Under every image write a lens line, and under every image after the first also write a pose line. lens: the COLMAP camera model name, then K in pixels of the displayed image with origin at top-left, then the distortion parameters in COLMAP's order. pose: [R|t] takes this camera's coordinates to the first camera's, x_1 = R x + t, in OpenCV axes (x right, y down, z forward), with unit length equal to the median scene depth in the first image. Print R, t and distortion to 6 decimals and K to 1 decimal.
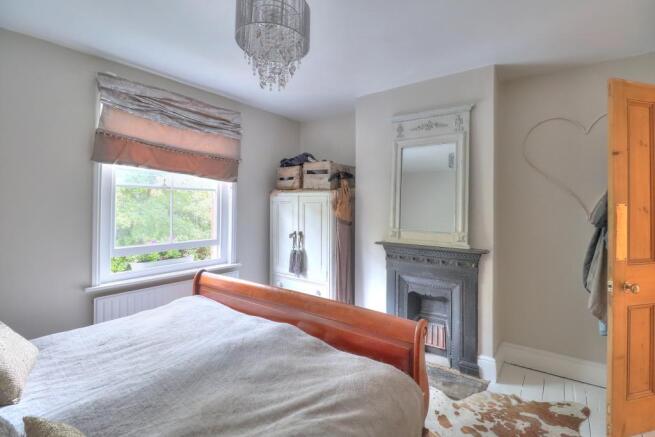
lens RADIAL K [[312.8, 0, 329.4], [0, 312.8, 211.9], [0, 0, 1]] dist [-0.000662, -0.000450]
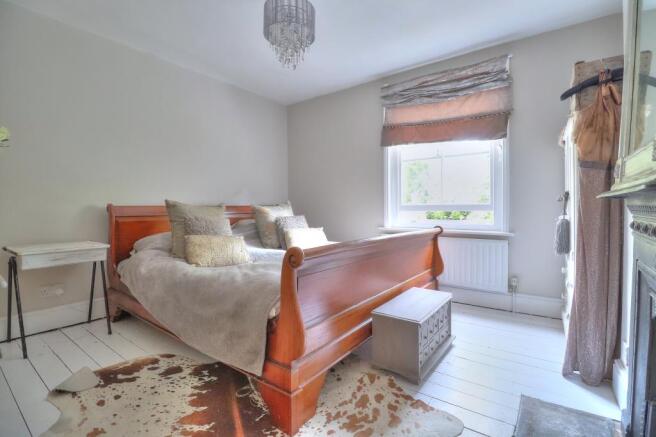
lens RADIAL K [[313.2, 0, 329.9], [0, 313.2, 211.8], [0, 0, 1]] dist [-0.000662, -0.000450]
pose [[-0.000098, 0.030449, -0.999536, 0.666417], [0.008696, 0.999499, 0.030447, 0.092553], [0.999962, -0.008689, -0.000363, 0.598338]]
